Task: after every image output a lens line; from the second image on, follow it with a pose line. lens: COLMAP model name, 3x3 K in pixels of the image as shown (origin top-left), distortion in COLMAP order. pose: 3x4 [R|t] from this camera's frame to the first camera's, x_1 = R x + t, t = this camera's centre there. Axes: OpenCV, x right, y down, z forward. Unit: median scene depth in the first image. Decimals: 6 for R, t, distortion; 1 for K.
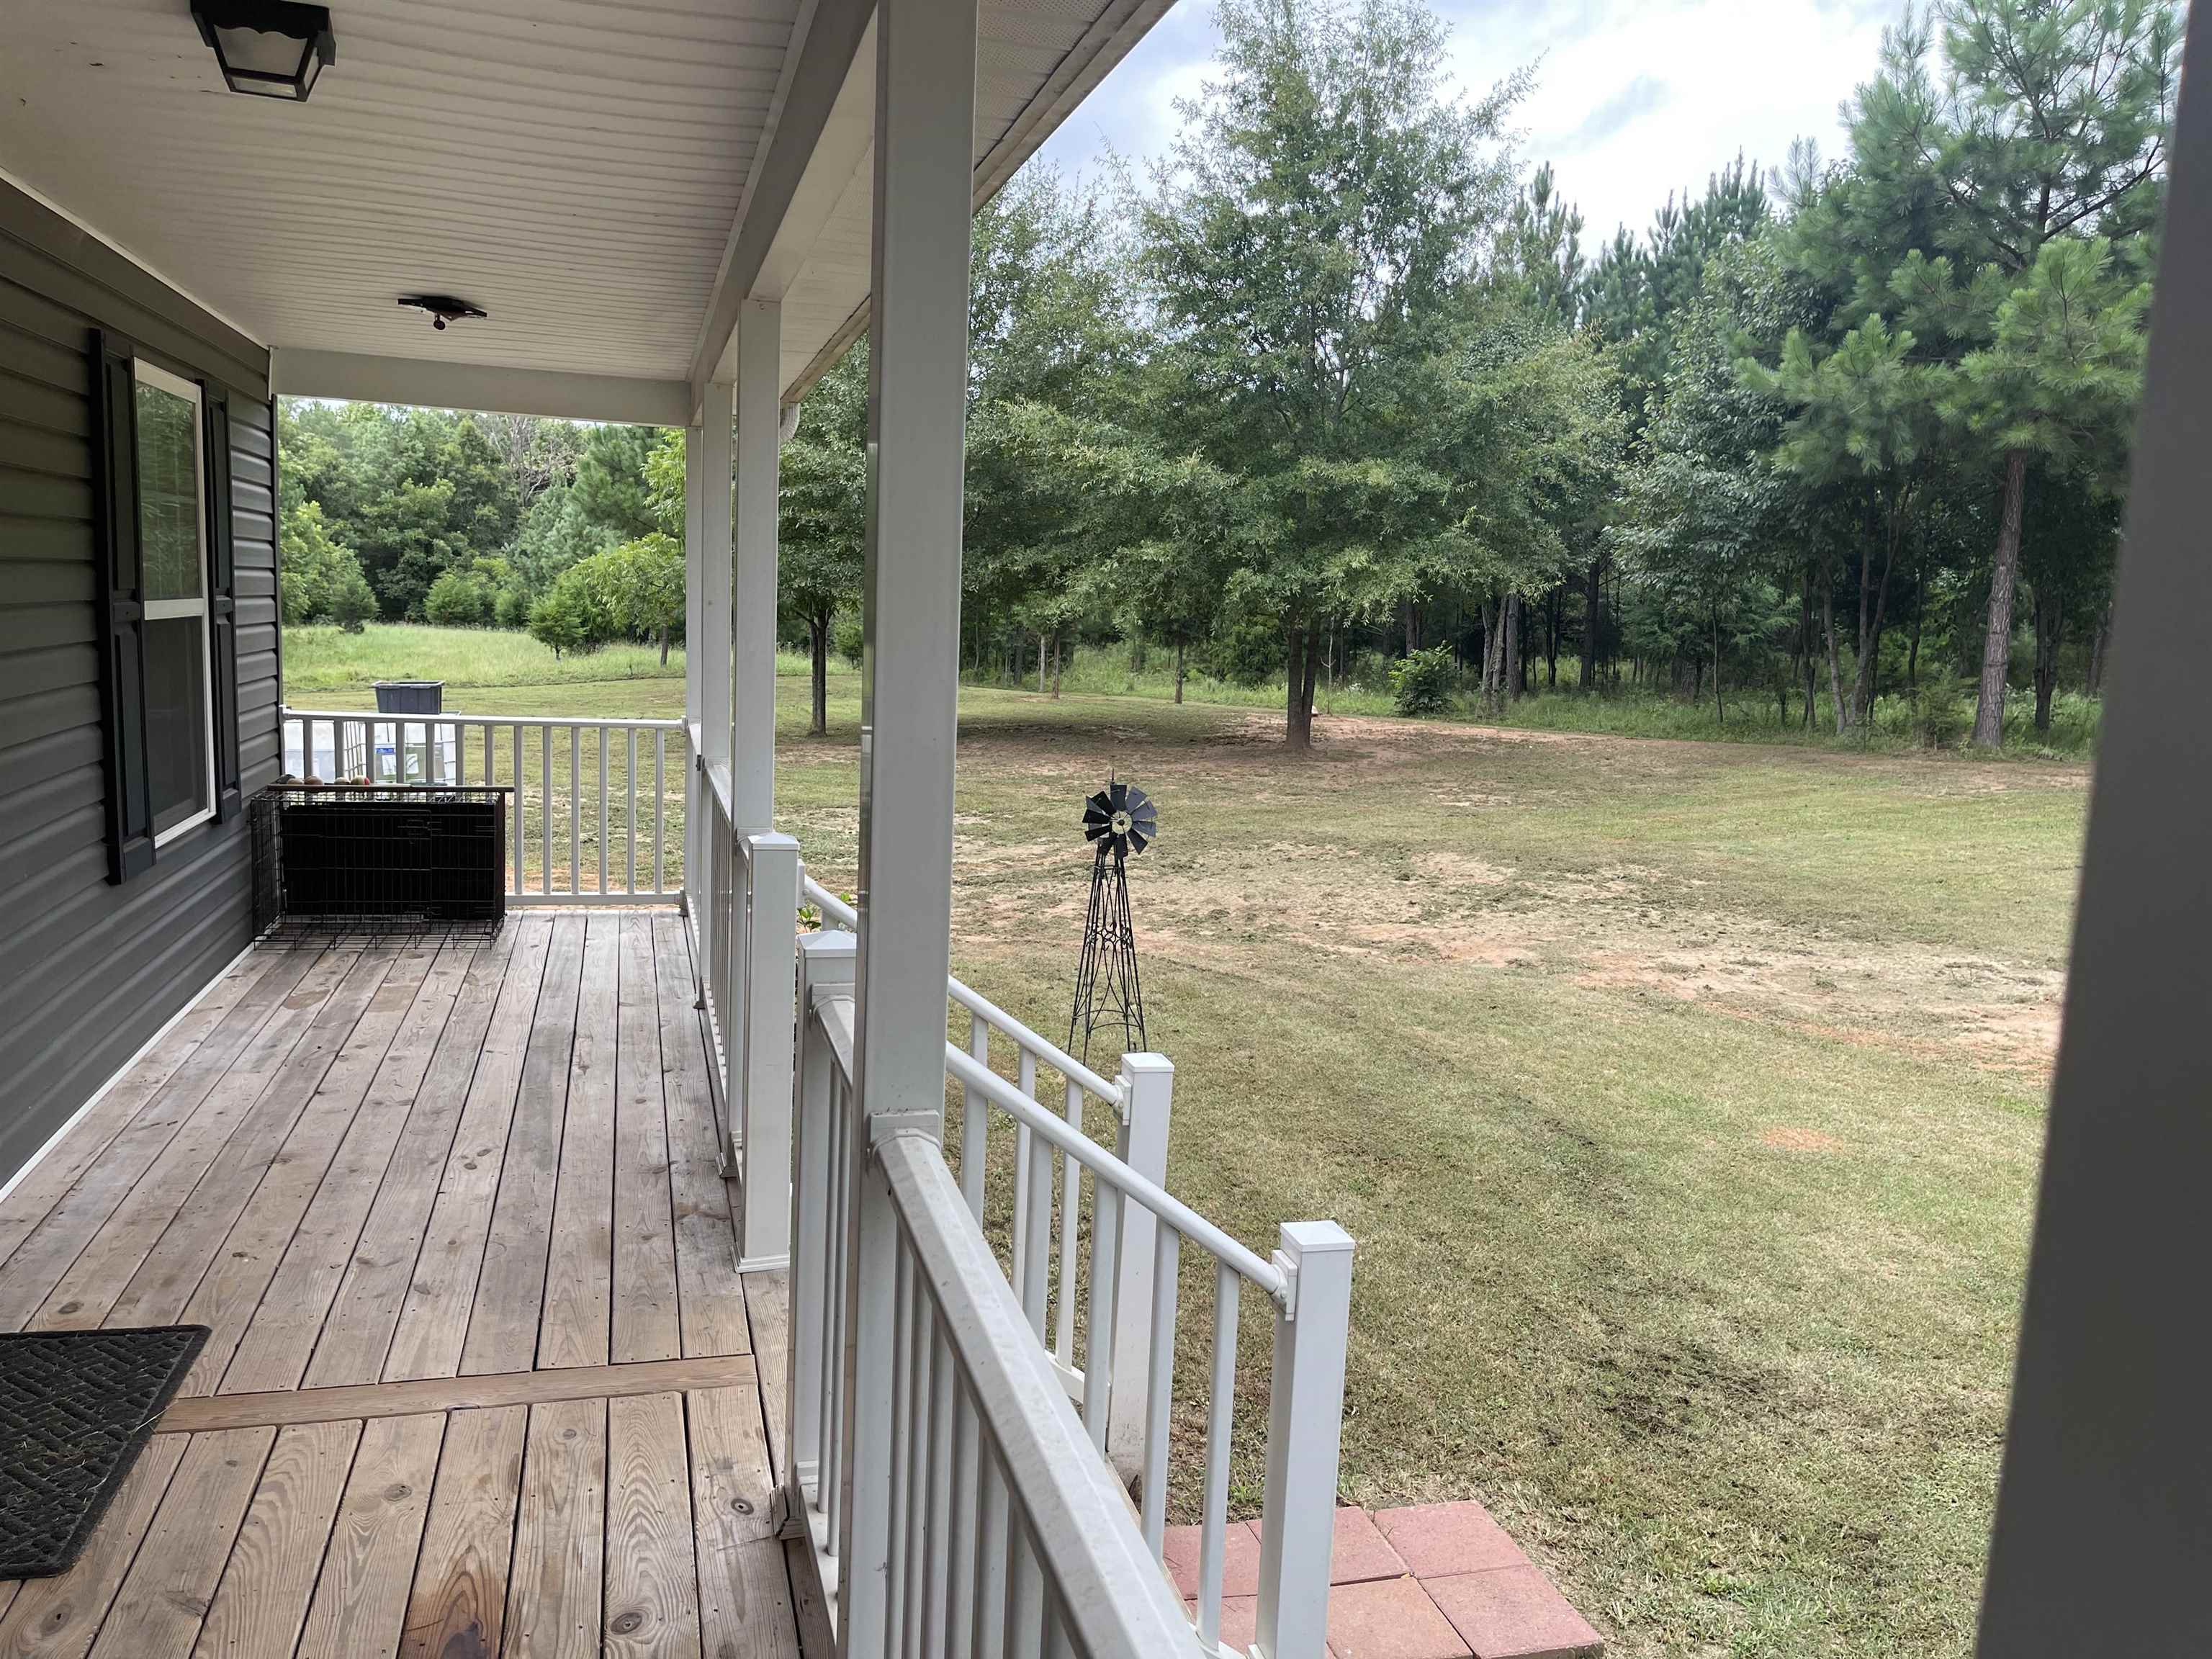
lens RADIAL K [[1727.3, 0, 1096.3], [0, 1727.3, 849.4], [0, 0, 1]] dist [0.079155, -0.093184]
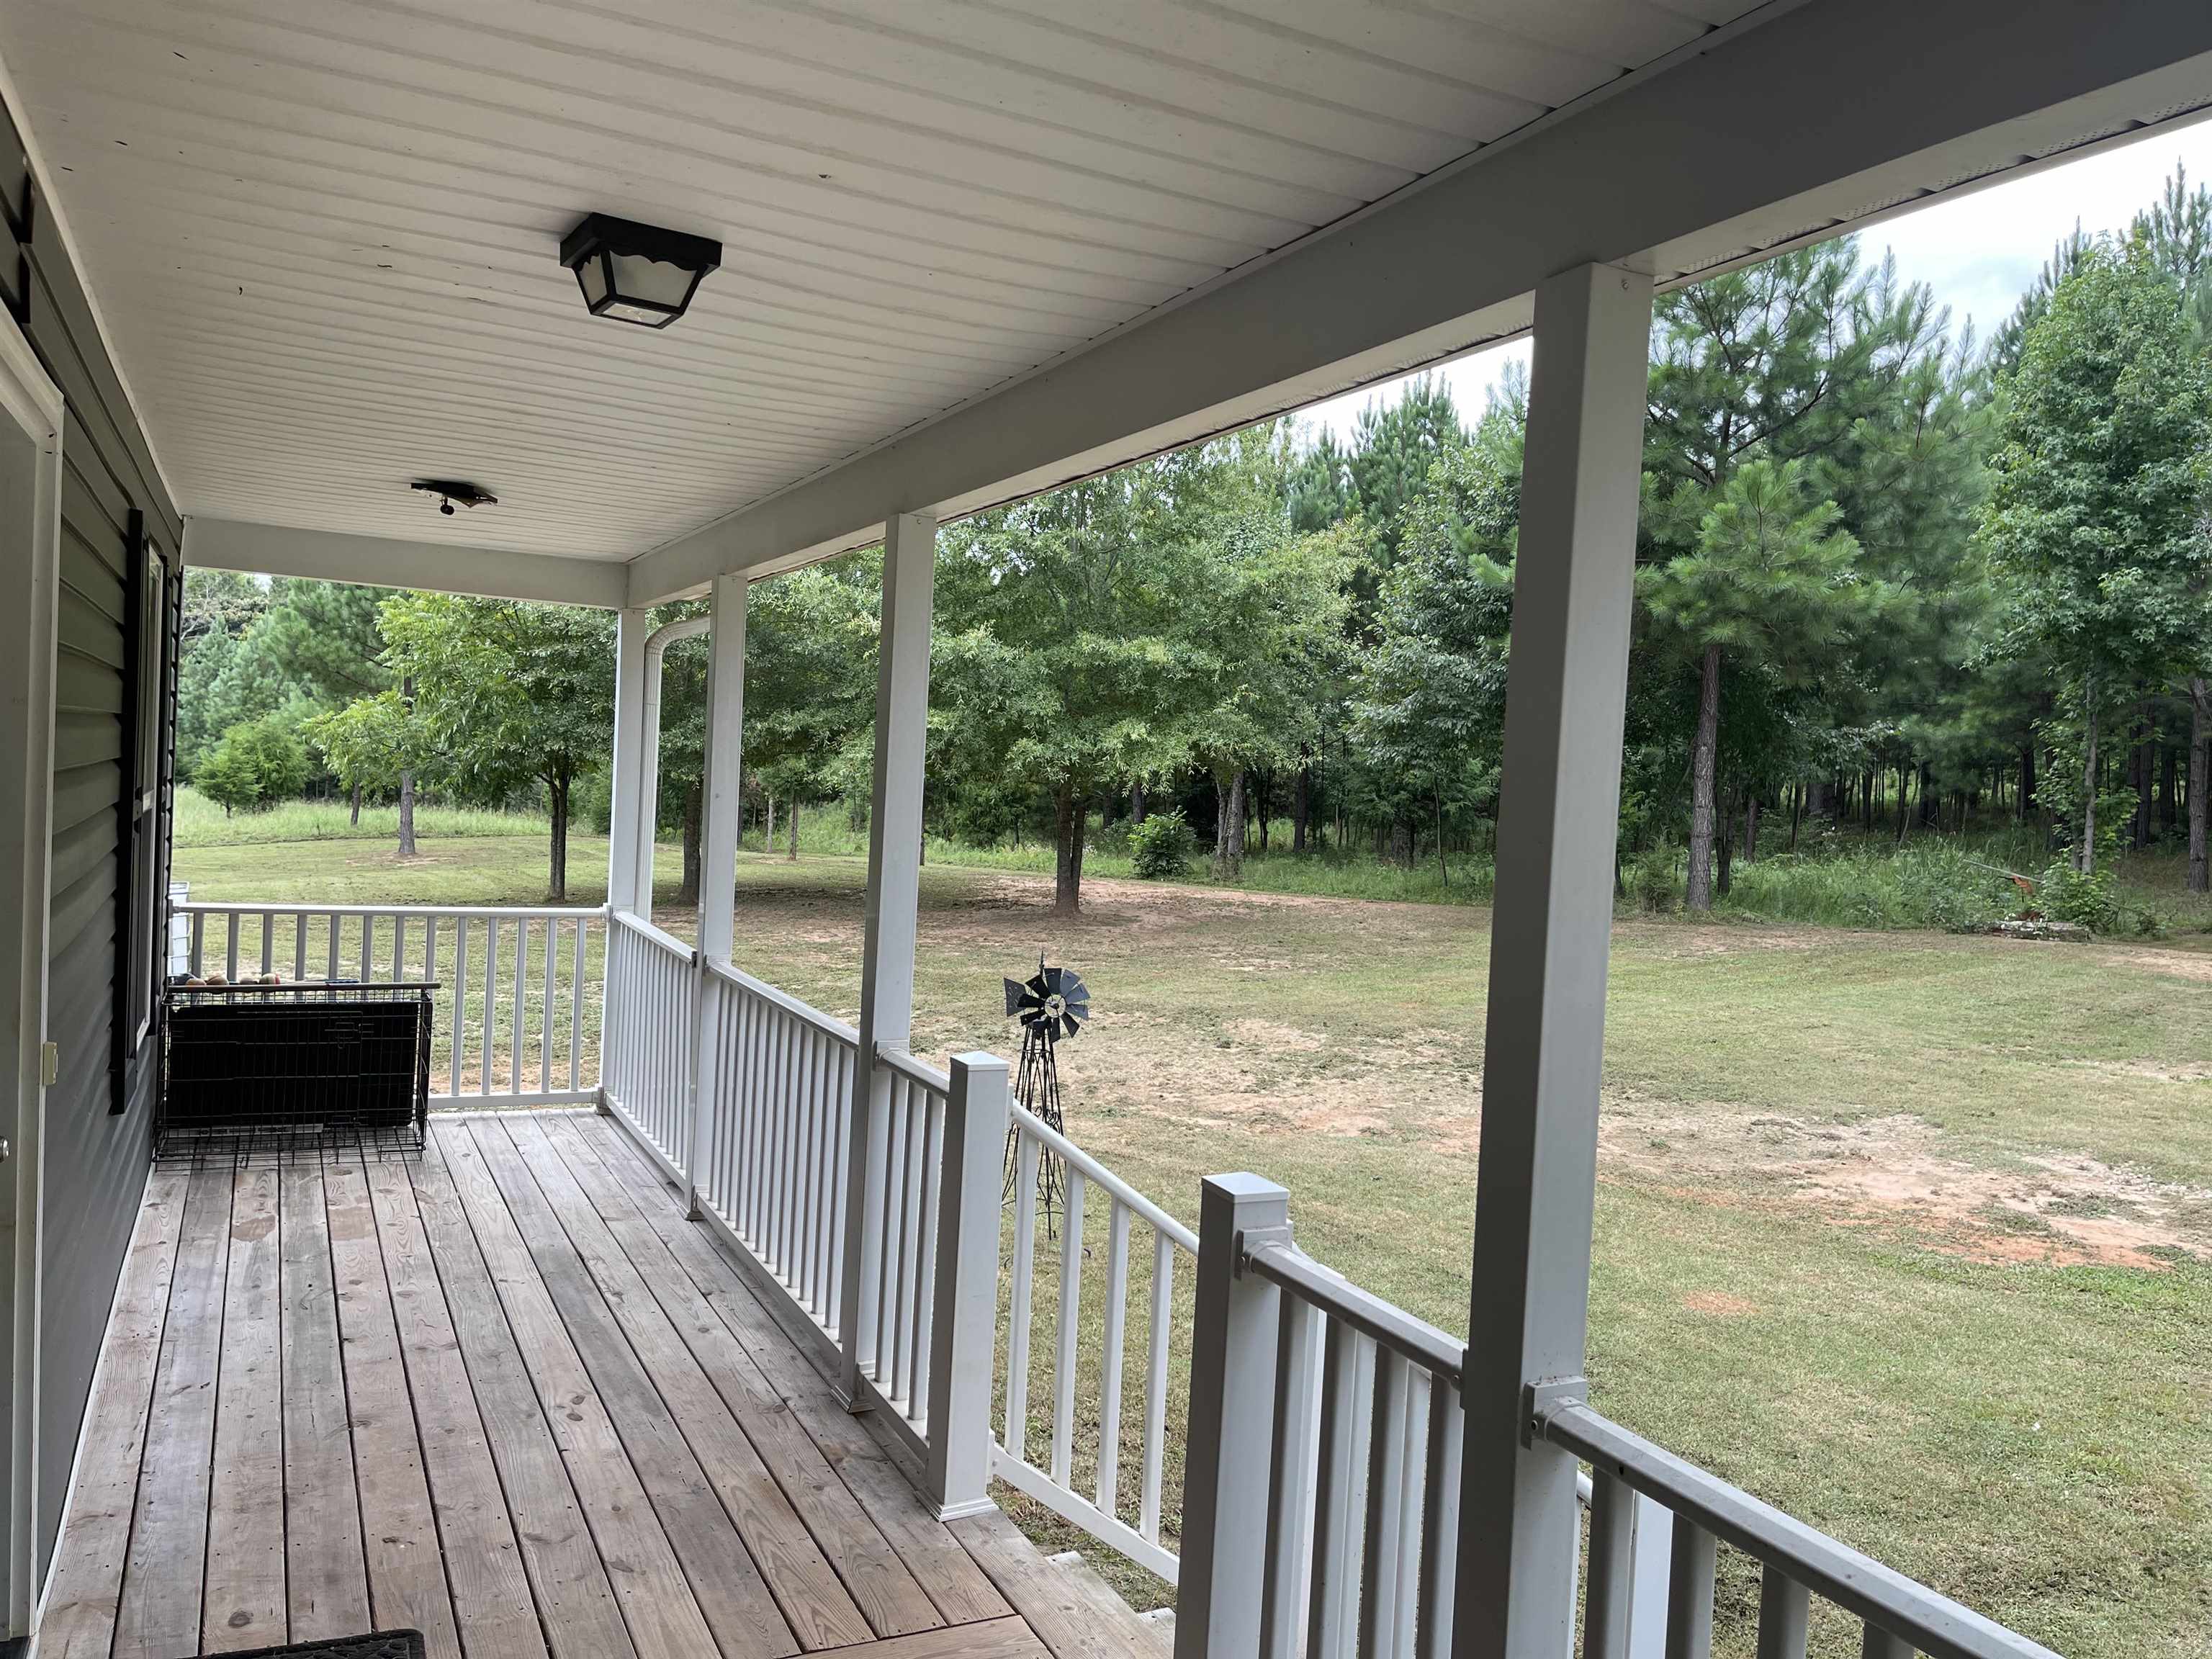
lens RADIAL K [[1727.3, 0, 1100.9], [0, 1727.3, 849.4], [0, 0, 1]] dist [0.079155, -0.093184]
pose [[0.983357, 0.000983, 0.181684, -0.058729], [0.015350, 0.995960, -0.088474, -0.007162], [-0.181037, 0.089790, 0.979369, 0.004489]]
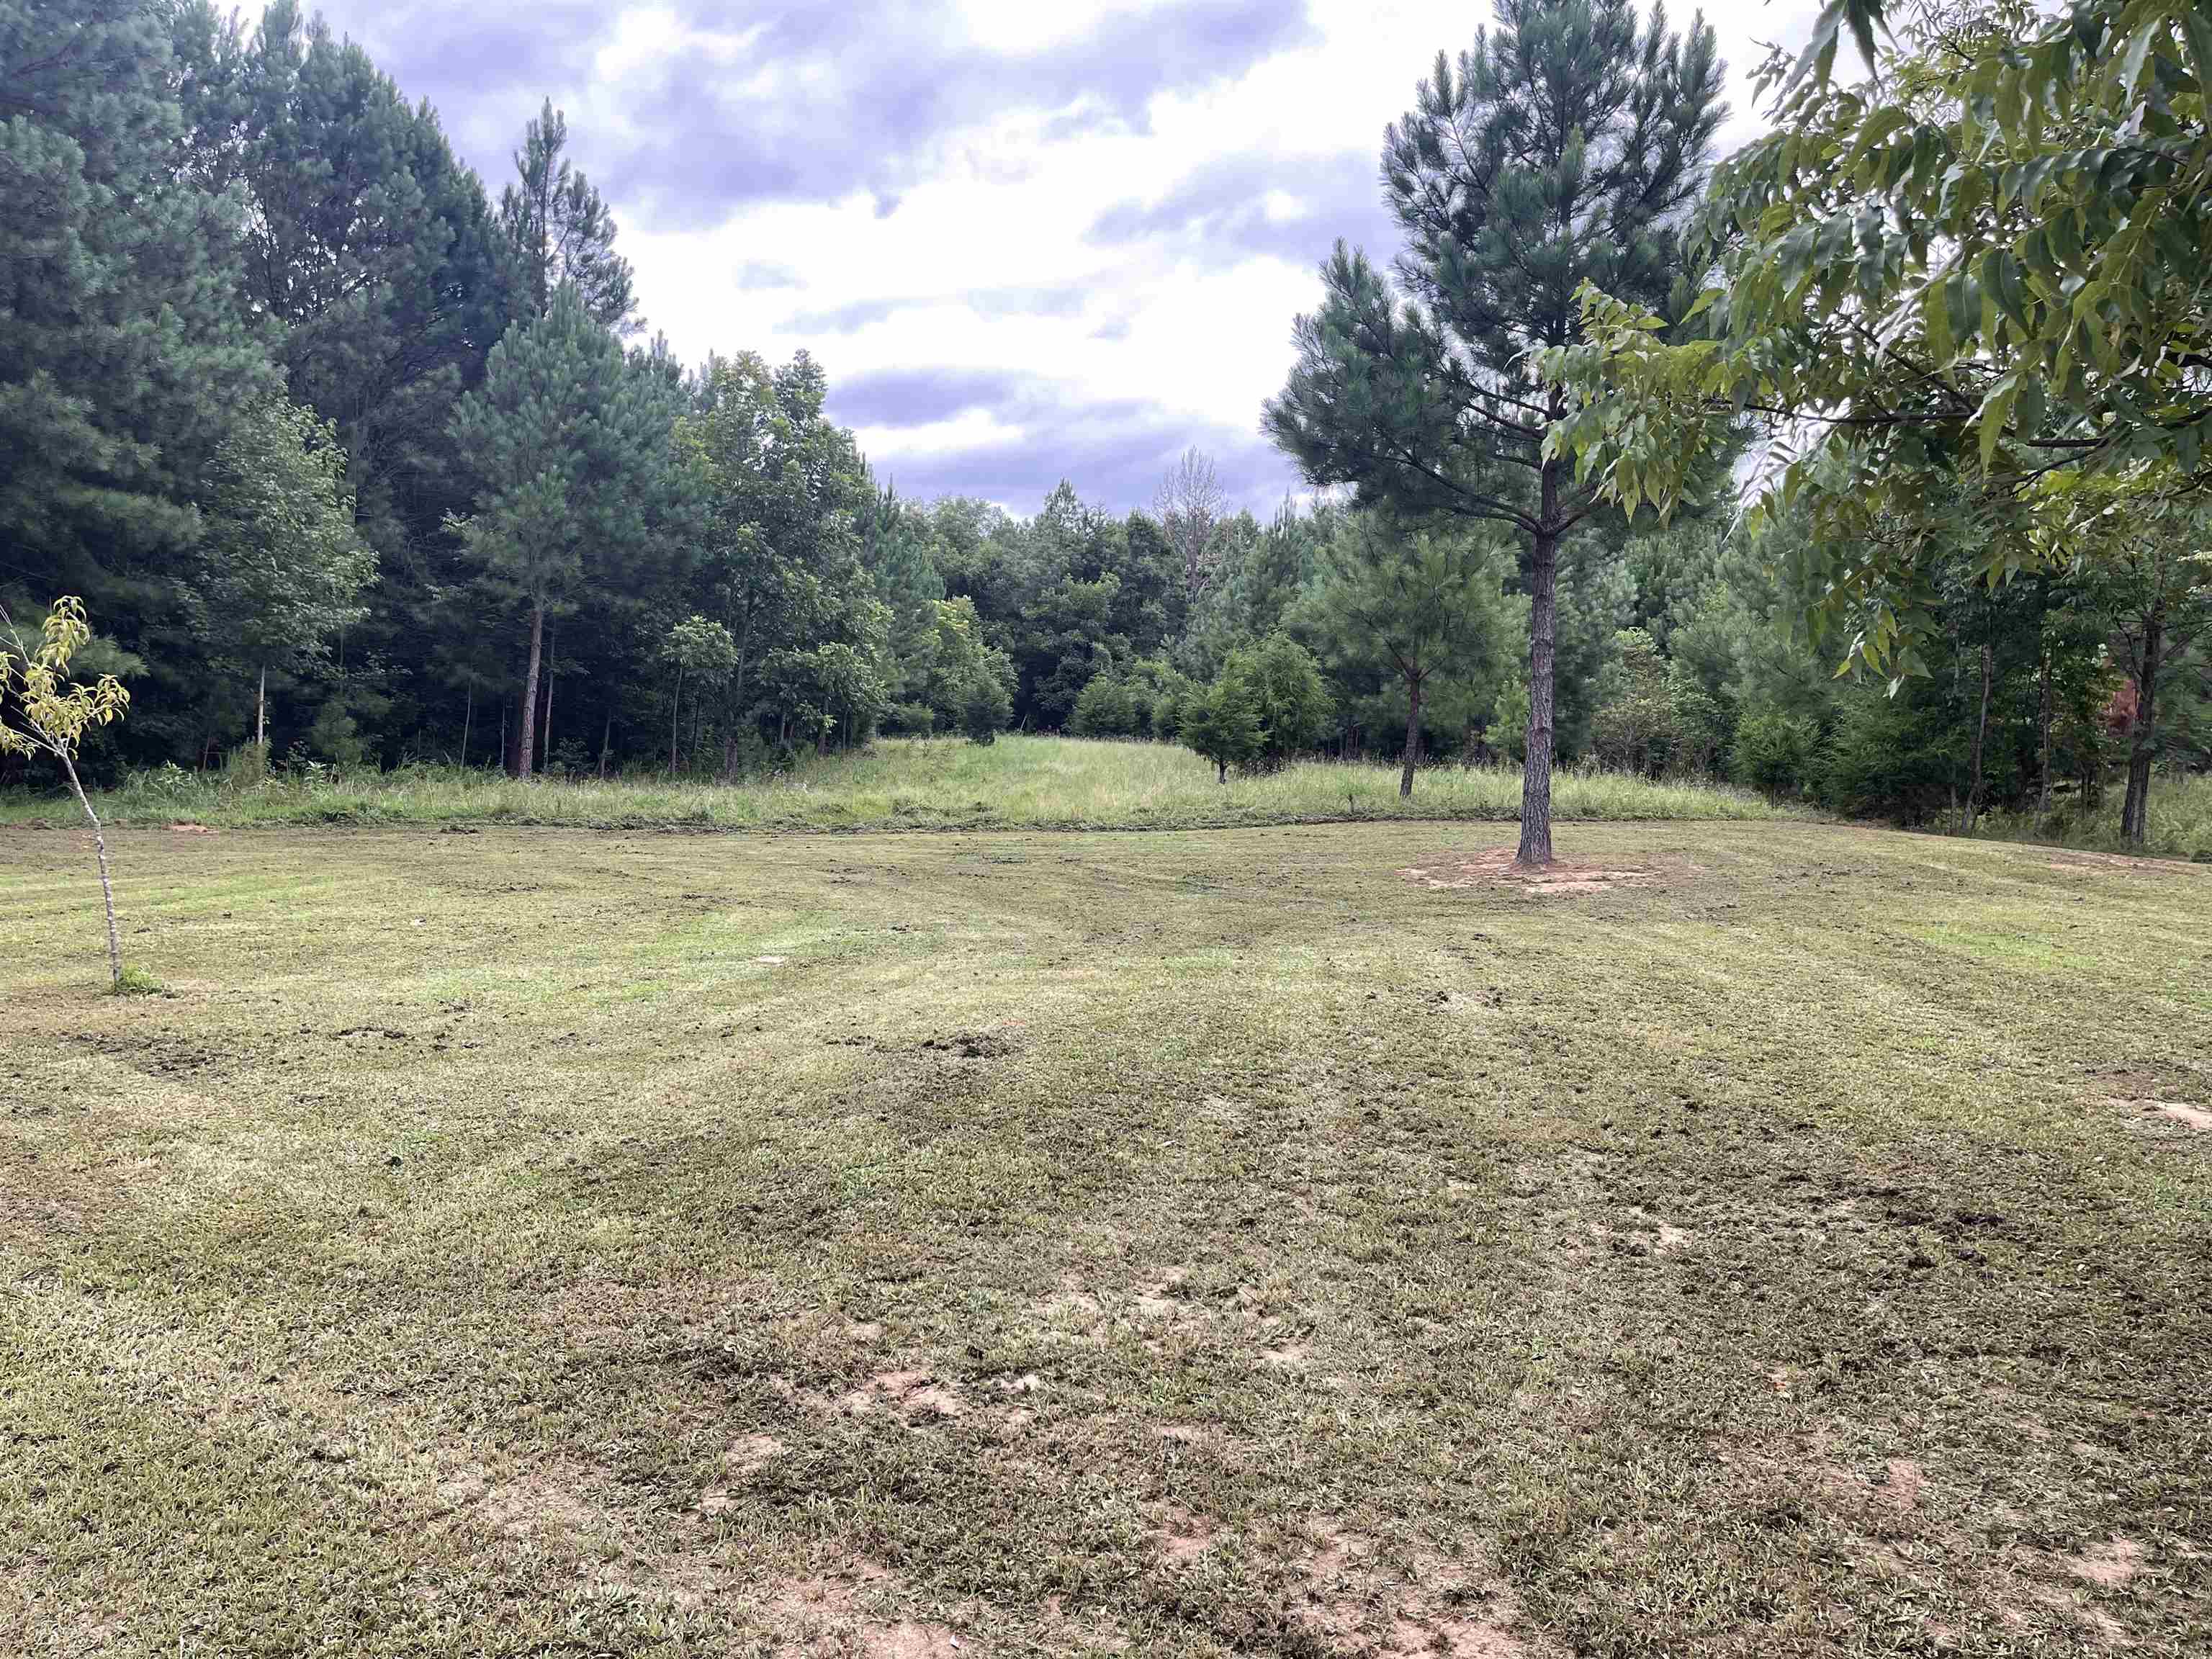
lens RADIAL K [[1727.3, 0, 1106.3], [0, 1727.3, 831.9], [0, 0, 1]] dist [0.079155, -0.093184]
pose [[0.934211, 0.022509, -0.356010, -0.361514], [-0.050517, 0.996297, -0.069571, -0.130896], [0.353126, 0.082978, 0.931889, 1.164175]]
